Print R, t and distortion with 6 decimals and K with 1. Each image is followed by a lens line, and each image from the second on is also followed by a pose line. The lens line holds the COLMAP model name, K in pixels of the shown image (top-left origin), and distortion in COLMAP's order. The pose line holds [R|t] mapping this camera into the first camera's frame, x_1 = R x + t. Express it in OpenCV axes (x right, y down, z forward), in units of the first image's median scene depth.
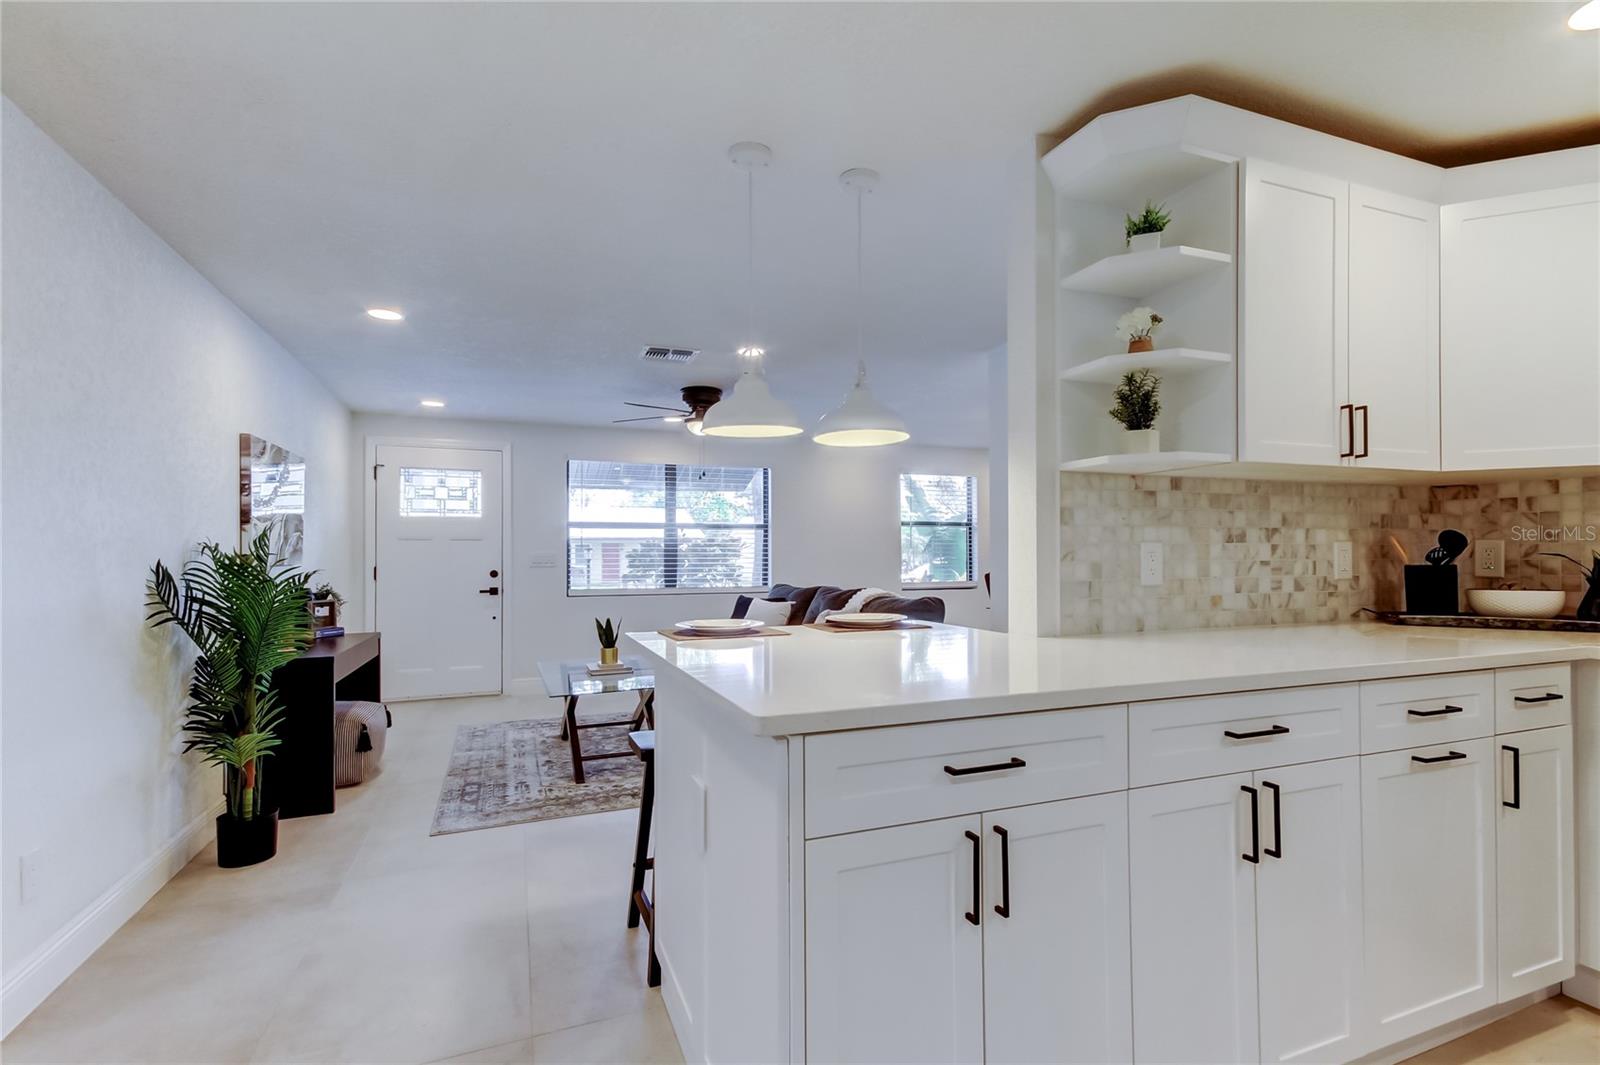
lens RADIAL K [[756.6, 0, 811.4], [0, 756.6, 548.4], [0, 0, 1]] dist [0.022333, -0.004239]
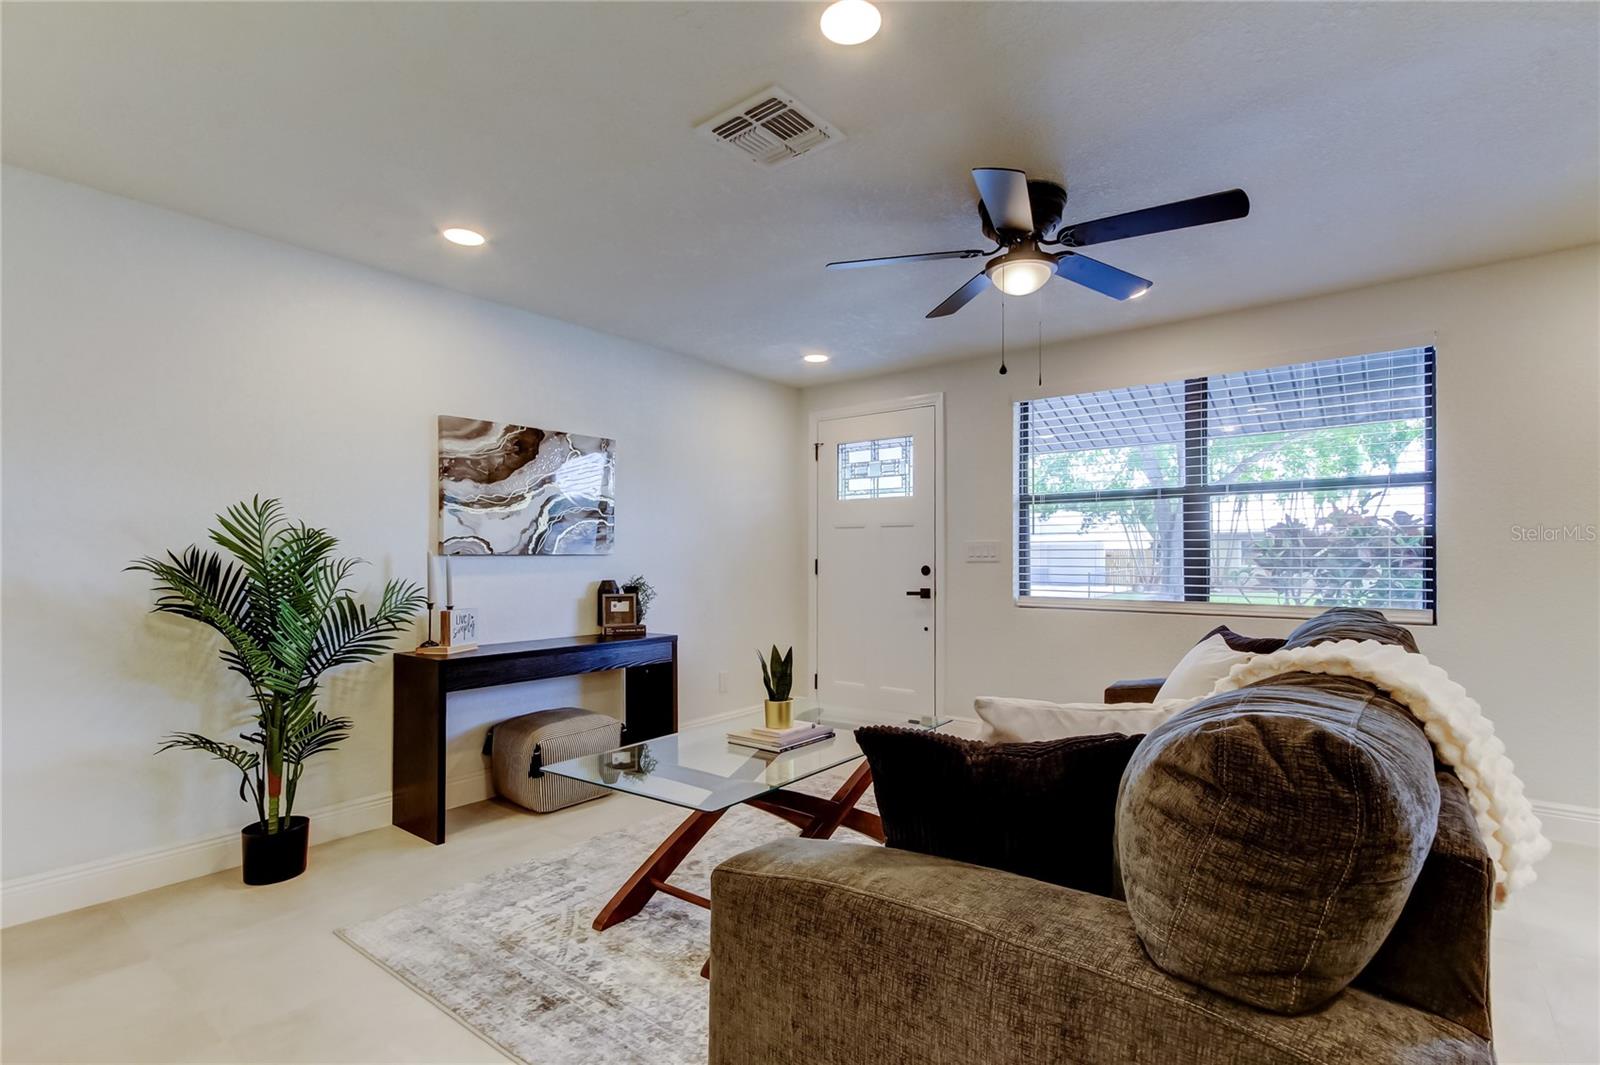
lens RADIAL K [[756.6, 0, 804.5], [0, 756.6, 540.8], [0, 0, 1]] dist [0.022333, -0.004239]
pose [[0.490802, -0.015874, -0.871127, 0.216157], [0.008331, 0.999874, -0.013526, 0.016522], [0.871231, -0.000619, 0.490872, 0.647470]]
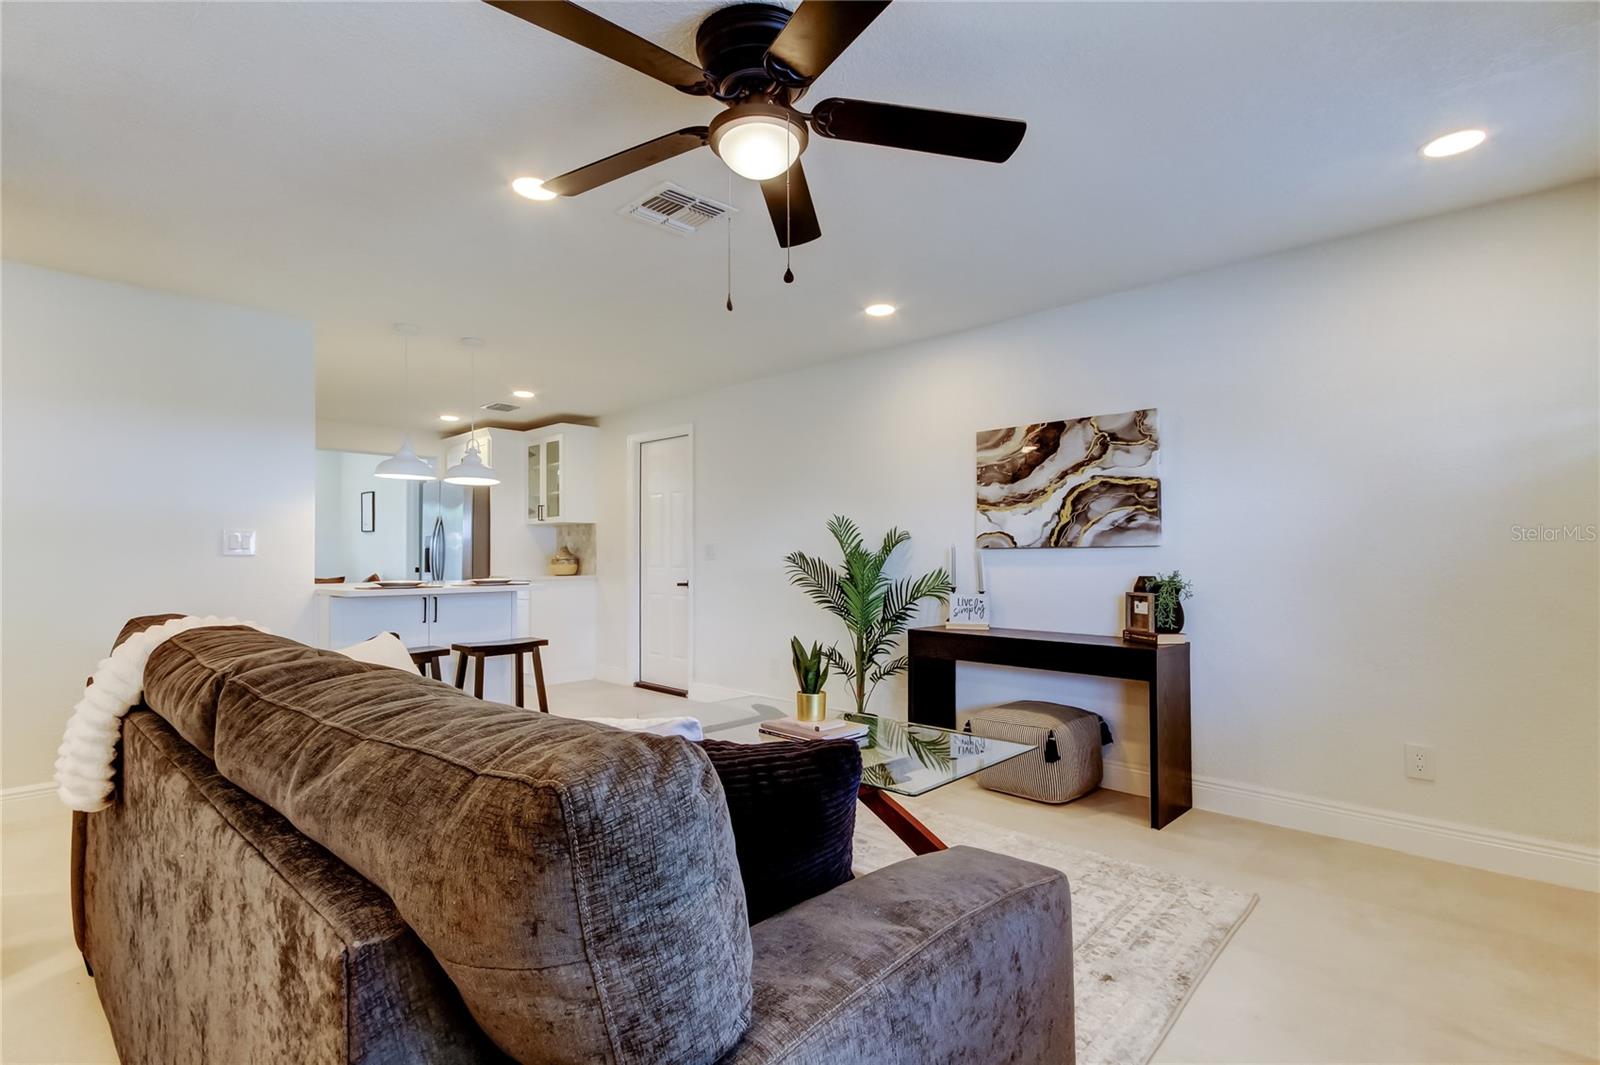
lens RADIAL K [[756.6, 0, 768.4], [0, 756.6, 545.6], [0, 0, 1]] dist [0.022333, -0.004239]
pose [[-0.916415, 0.005326, -0.400194, 0.004497], [0.013957, 0.999729, -0.018657, 0.025929], [0.399986, -0.022683, -0.916241, 1.336284]]
